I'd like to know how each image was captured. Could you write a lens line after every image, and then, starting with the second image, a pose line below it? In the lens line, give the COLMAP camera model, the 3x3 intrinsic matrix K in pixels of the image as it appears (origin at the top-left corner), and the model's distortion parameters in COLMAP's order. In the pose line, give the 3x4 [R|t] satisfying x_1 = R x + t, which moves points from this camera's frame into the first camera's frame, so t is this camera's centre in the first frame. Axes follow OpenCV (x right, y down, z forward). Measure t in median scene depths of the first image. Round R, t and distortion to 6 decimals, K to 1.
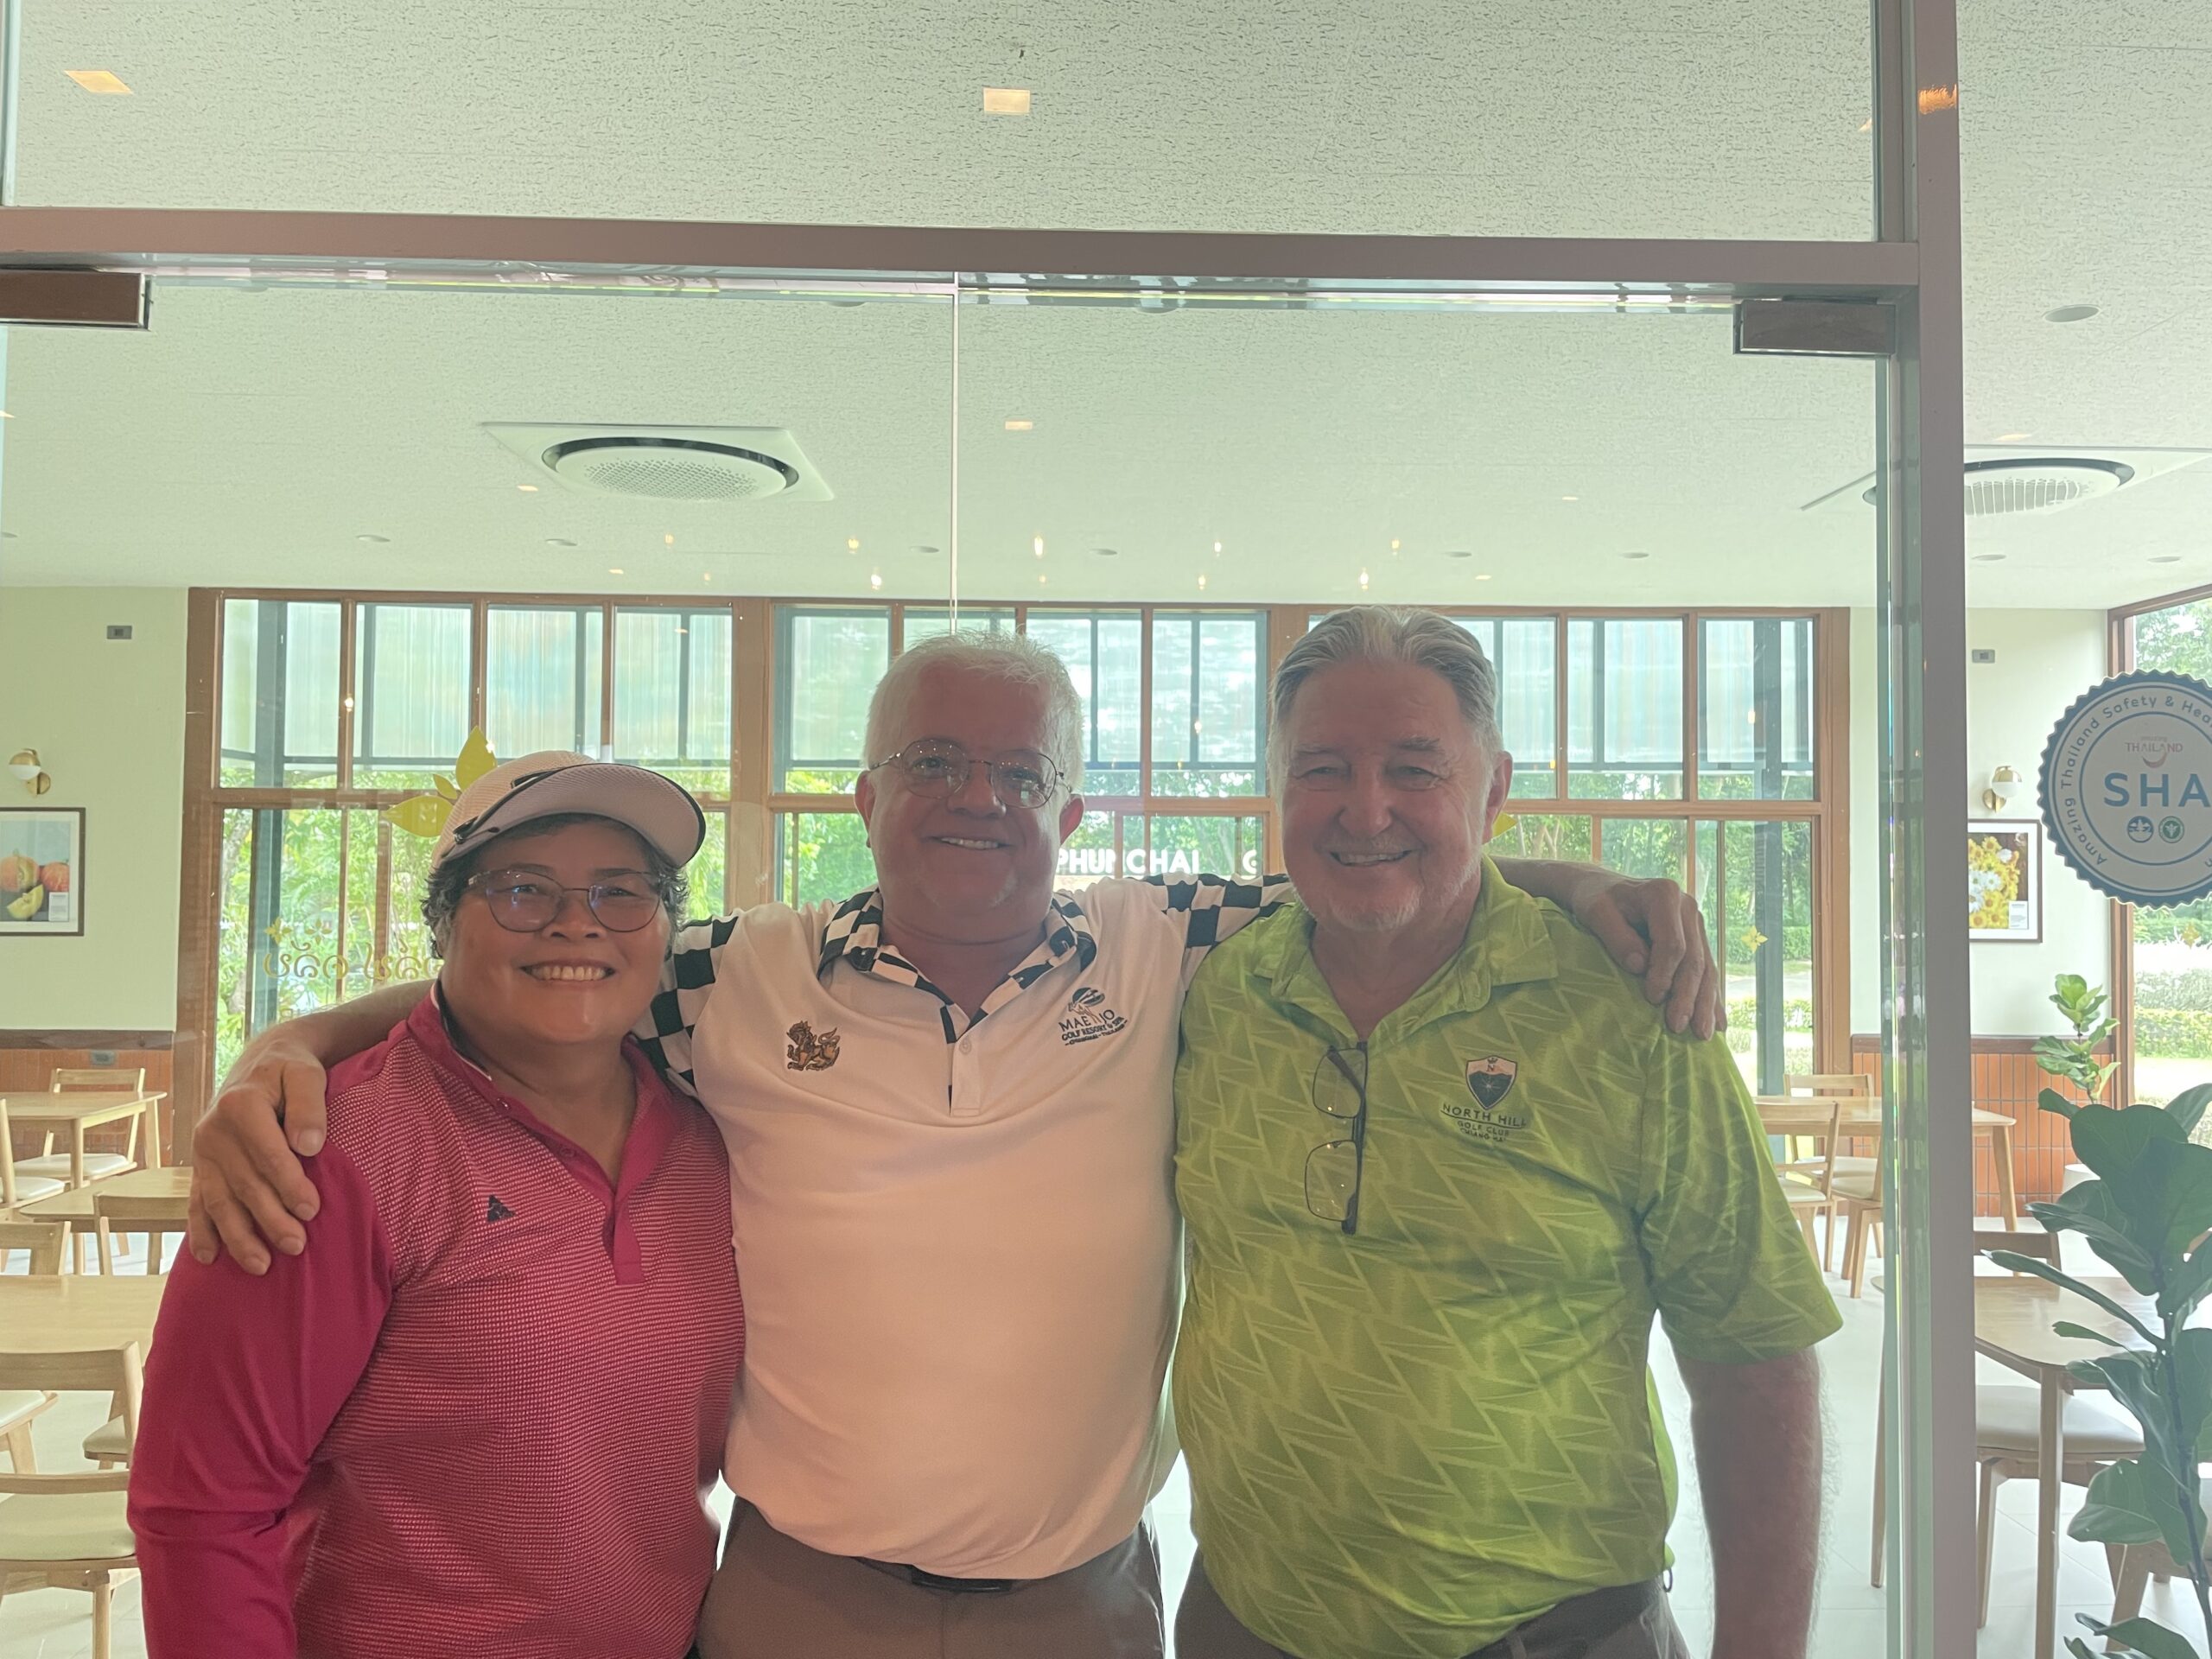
lens RADIAL K [[1734.6, 0, 1113.9], [0, 1734.6, 825.0], [0, 0, 1]] dist [0.094499, -0.125756]
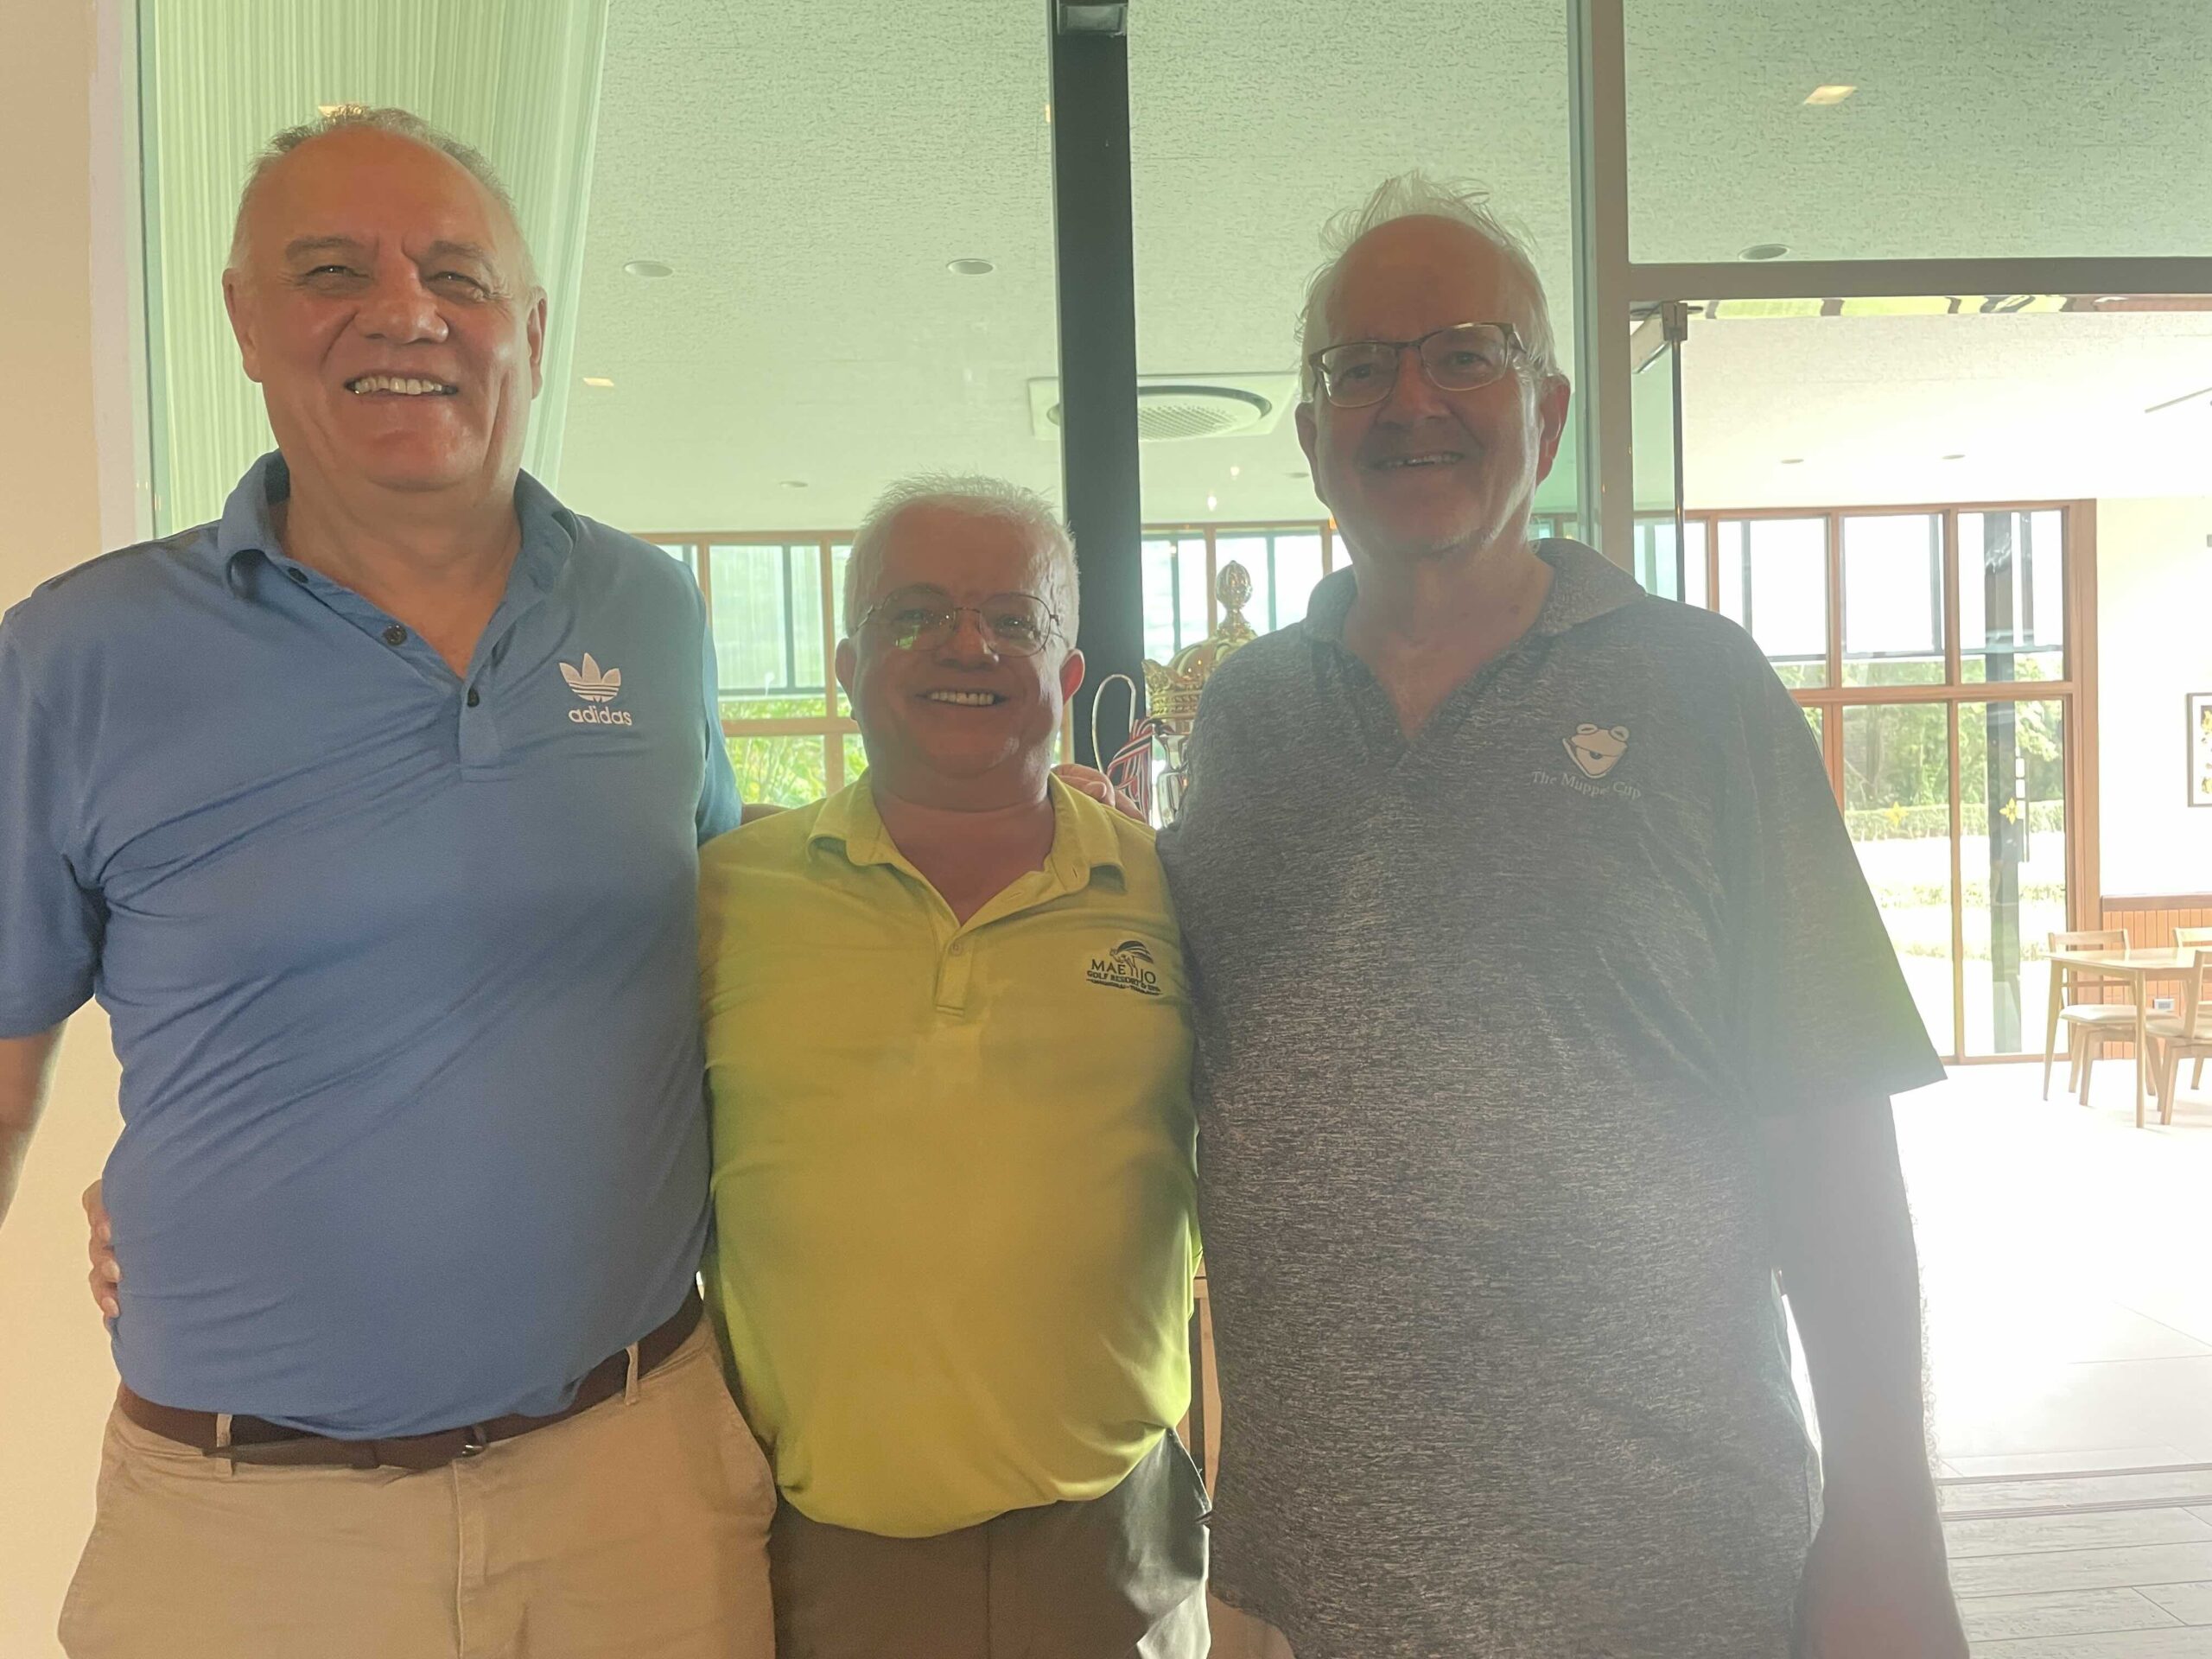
lens RADIAL K [[1734.6, 0, 1113.9], [0, 1734.6, 825.0], [0, 0, 1]] dist [0.094499, -0.125756]
pose [[0.998806, -0.038161, 0.030498, -0.312406], [0.036553, 0.997997, 0.051641, -0.003443], [-0.032408, -0.050465, 0.998200, -0.095237]]
